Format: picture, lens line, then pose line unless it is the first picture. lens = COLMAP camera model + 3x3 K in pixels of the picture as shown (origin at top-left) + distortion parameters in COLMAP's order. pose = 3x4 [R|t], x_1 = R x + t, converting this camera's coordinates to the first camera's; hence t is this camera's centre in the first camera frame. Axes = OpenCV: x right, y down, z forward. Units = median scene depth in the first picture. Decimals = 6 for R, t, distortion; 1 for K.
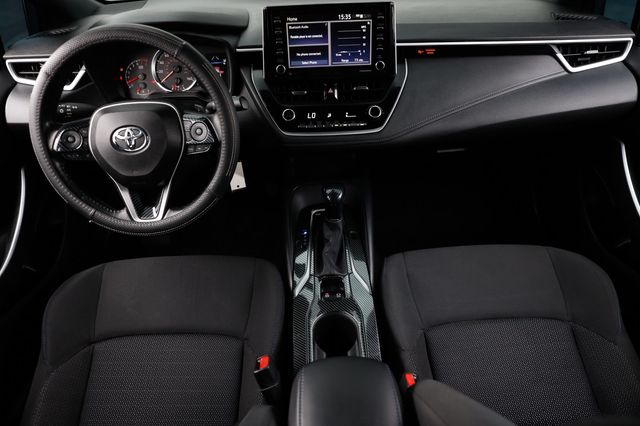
lens RADIAL K [[439.2, 0, 320.0], [0, 439.2, 213.0], [0, 0, 1]] dist [-0.105974, 0.088289]
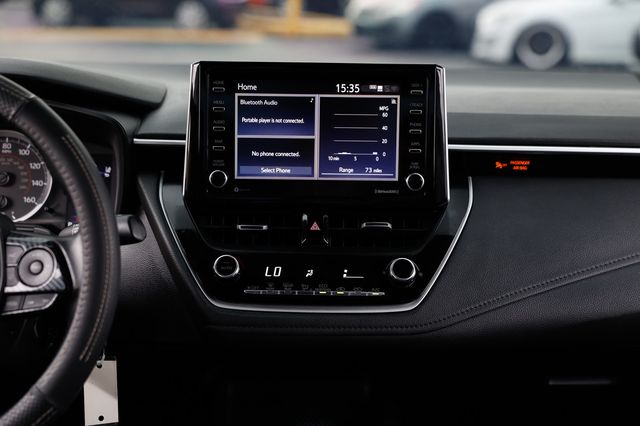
lens RADIAL K [[1073.6, 0, 320.0], [0, 1073.6, 213.0], [0, 0, 1]] dist [0.196263, 0.080893]
pose [[0.998593, 0.050653, -0.015697, 0.049383], [-0.052725, 0.916688, -0.396111, 0.193846], [-0.005675, 0.396381, 0.918068, -0.132543]]
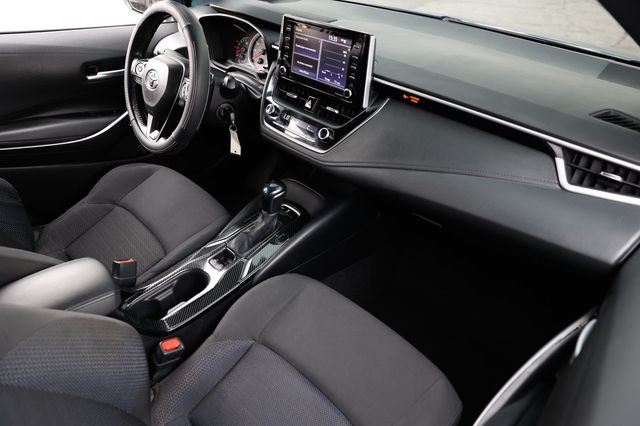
lens RADIAL K [[439.2, 0, 320.0], [0, 439.2, 213.0], [0, 0, 1]] dist [-0.105974, 0.088289]
pose [[0.661327, 0.465930, -0.587840, 0.811554], [-0.484798, 0.863506, 0.139024, -0.210965], [0.572379, 0.193043, 0.796942, 0.219312]]
